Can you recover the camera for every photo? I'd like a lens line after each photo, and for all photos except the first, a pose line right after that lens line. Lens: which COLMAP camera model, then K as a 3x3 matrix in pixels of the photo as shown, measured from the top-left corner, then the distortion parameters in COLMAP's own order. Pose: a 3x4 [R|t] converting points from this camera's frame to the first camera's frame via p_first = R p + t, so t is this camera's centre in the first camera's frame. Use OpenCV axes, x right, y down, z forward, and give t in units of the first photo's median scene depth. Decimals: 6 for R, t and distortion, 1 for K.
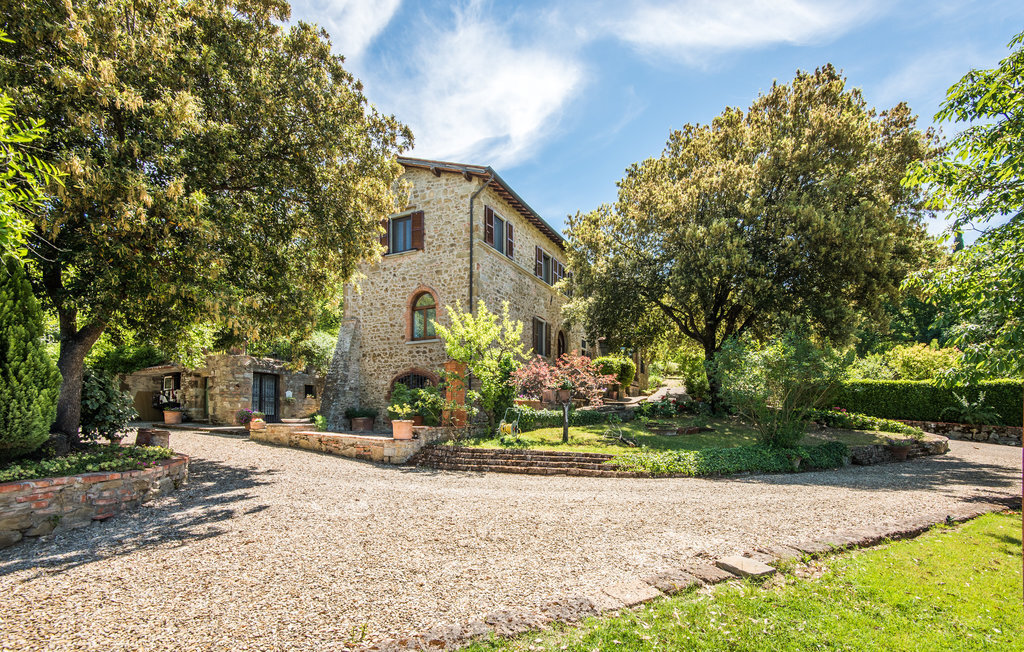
lens RADIAL K [[435.9, 0, 513.0], [0, 435.9, 329.1], [0, 0, 1]] dist [0.045052, -0.019717]
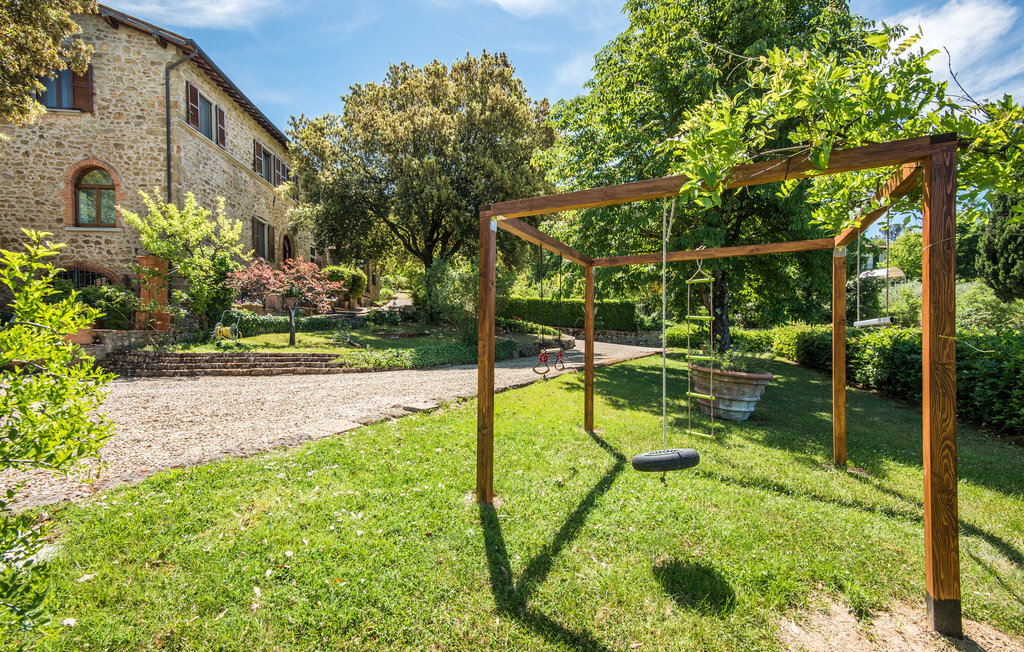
lens RADIAL K [[438.9, 0, 513.5], [0, 438.9, 350.5], [0, 0, 1]] dist [0.030341, -0.009981]
pose [[0.838953, -0.032402, 0.543239, -0.013665], [-0.096981, 0.973345, 0.207830, -0.000400], [-0.535493, -0.227044, 0.813448, -0.182197]]
